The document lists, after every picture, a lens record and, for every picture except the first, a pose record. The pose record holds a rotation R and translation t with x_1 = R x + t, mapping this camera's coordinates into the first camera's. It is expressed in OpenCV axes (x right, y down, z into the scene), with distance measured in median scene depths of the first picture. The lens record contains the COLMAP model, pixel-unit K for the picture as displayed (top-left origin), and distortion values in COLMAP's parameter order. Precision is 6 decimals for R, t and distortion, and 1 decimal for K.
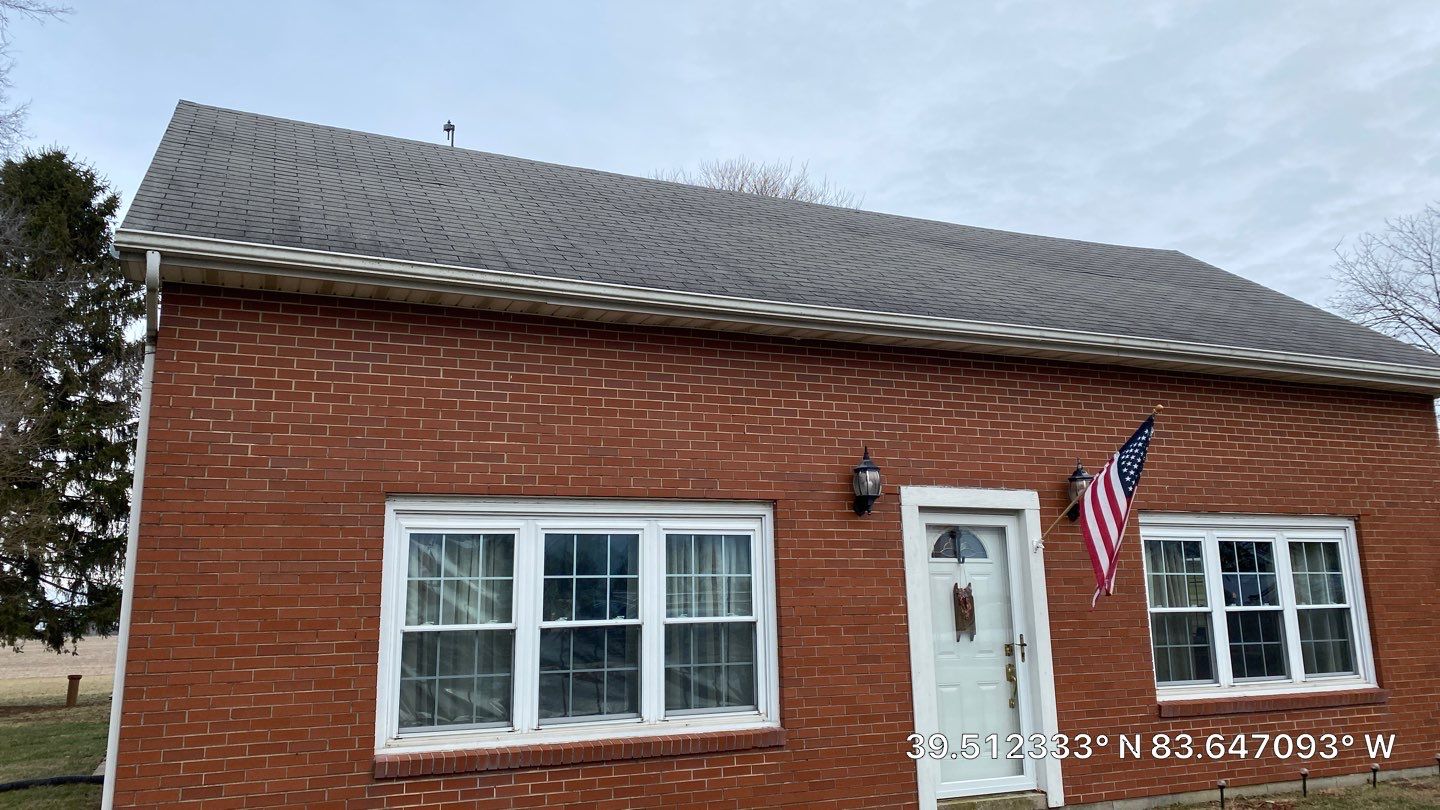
lens RADIAL K [[1017.2, 0, 707.7], [0, 1017.2, 398.9], [0, 0, 1]] dist [0.071638, -0.079530]
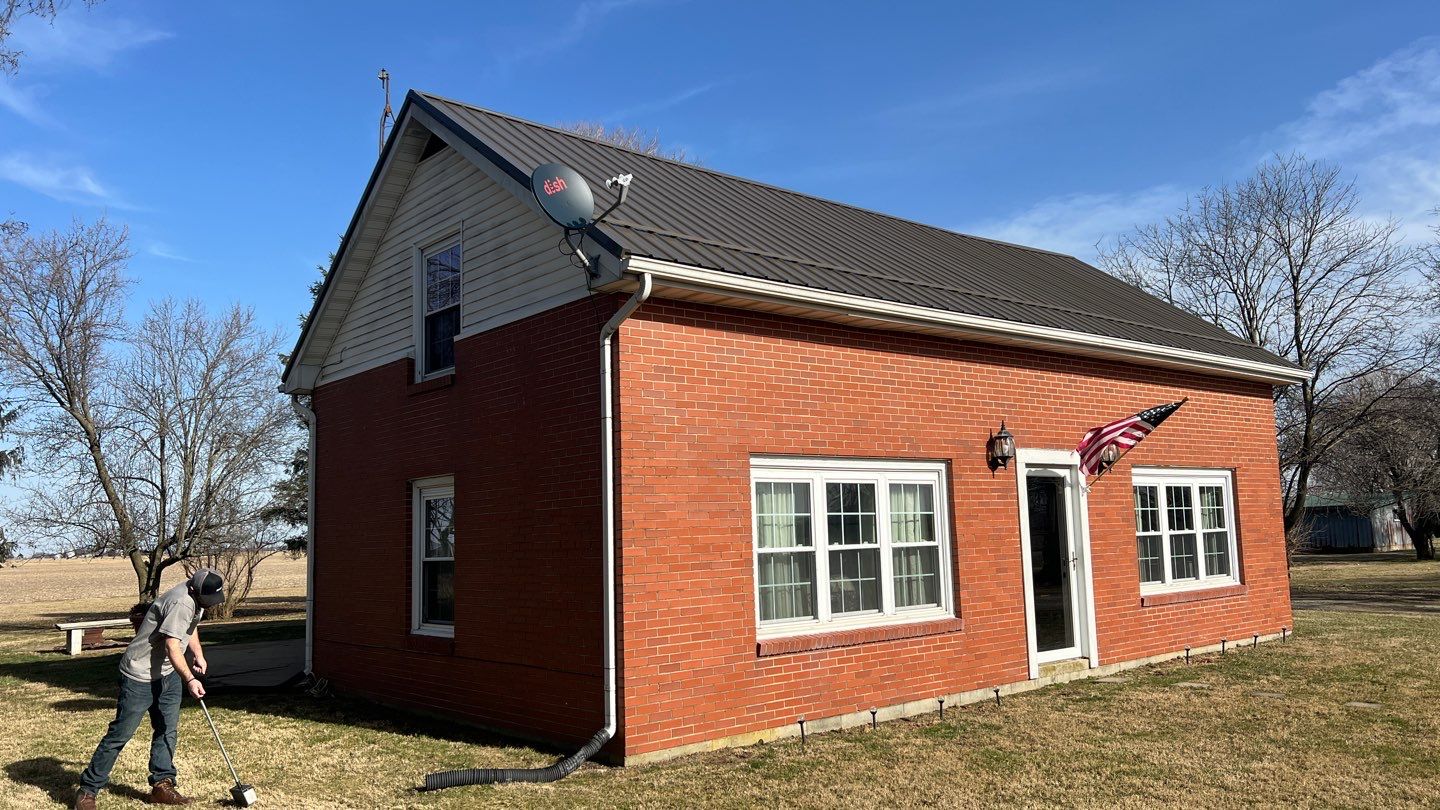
lens RADIAL K [[1017.2, 0, 707.7], [0, 1017.2, 398.9], [0, 0, 1]] dist [0.071638, -0.079530]
pose [[0.959571, 0.021815, 0.280620, -0.597009], [-0.036661, 0.998186, 0.047762, -0.033731], [-0.279068, -0.056118, 0.958630, -0.221990]]
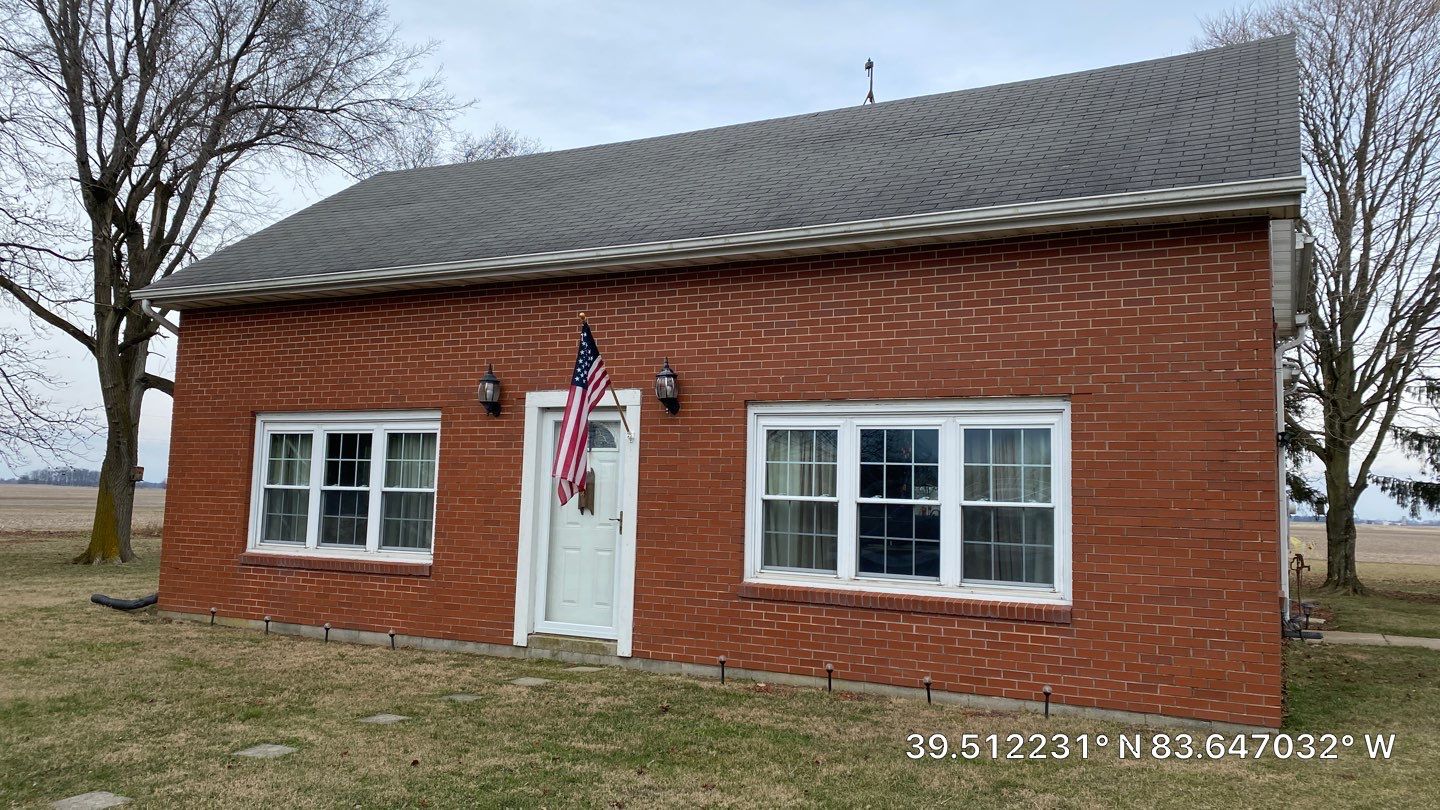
lens RADIAL K [[834.9, 0, 783.8], [0, 834.9, 403.8], [0, 0, 1]] dist [0.045133, -0.000744]
pose [[0.719243, -0.034837, -0.693885, 1.114516], [0.104328, 0.992833, 0.058295, 0.071061], [0.686881, -0.114320, 0.717722, 0.458468]]
